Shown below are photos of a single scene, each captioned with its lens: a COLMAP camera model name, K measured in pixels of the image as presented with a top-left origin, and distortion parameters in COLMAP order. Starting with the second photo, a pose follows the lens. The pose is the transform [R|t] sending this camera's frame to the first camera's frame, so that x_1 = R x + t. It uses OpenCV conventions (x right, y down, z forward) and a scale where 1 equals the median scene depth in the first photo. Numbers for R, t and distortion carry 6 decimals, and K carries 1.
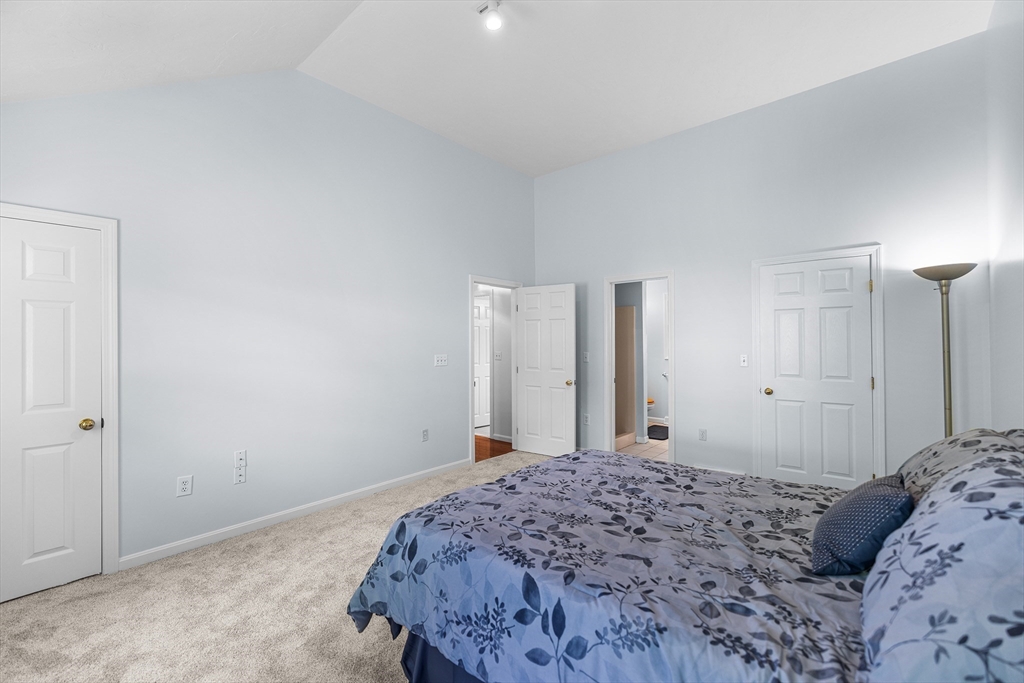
lens RADIAL K [[429.6, 0, 512.2], [0, 429.6, 338.0], [0, 0, 1]] dist [0.000721, -0.000363]
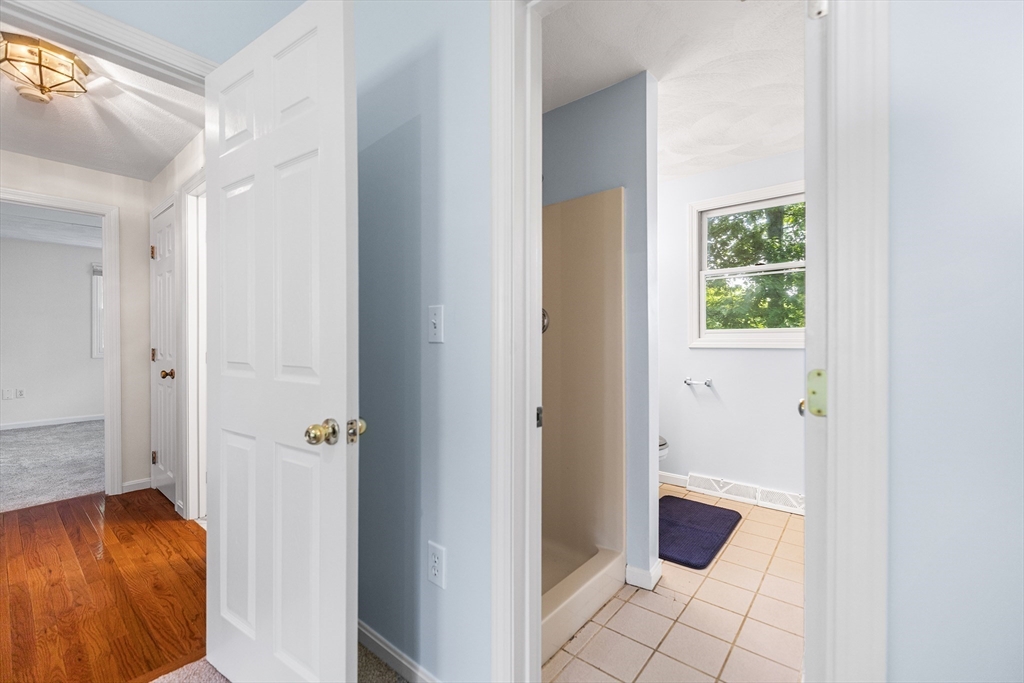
lens RADIAL K [[429.6, 0, 512.2], [0, 429.6, 338.0], [0, 0, 1]] dist [0.000721, -0.000363]
pose [[0.999856, 0.003635, -0.016574, 0.287674], [-0.003567, 0.999985, 0.004141, 0.066187], [0.016589, -0.004082, 0.999854, 0.933934]]
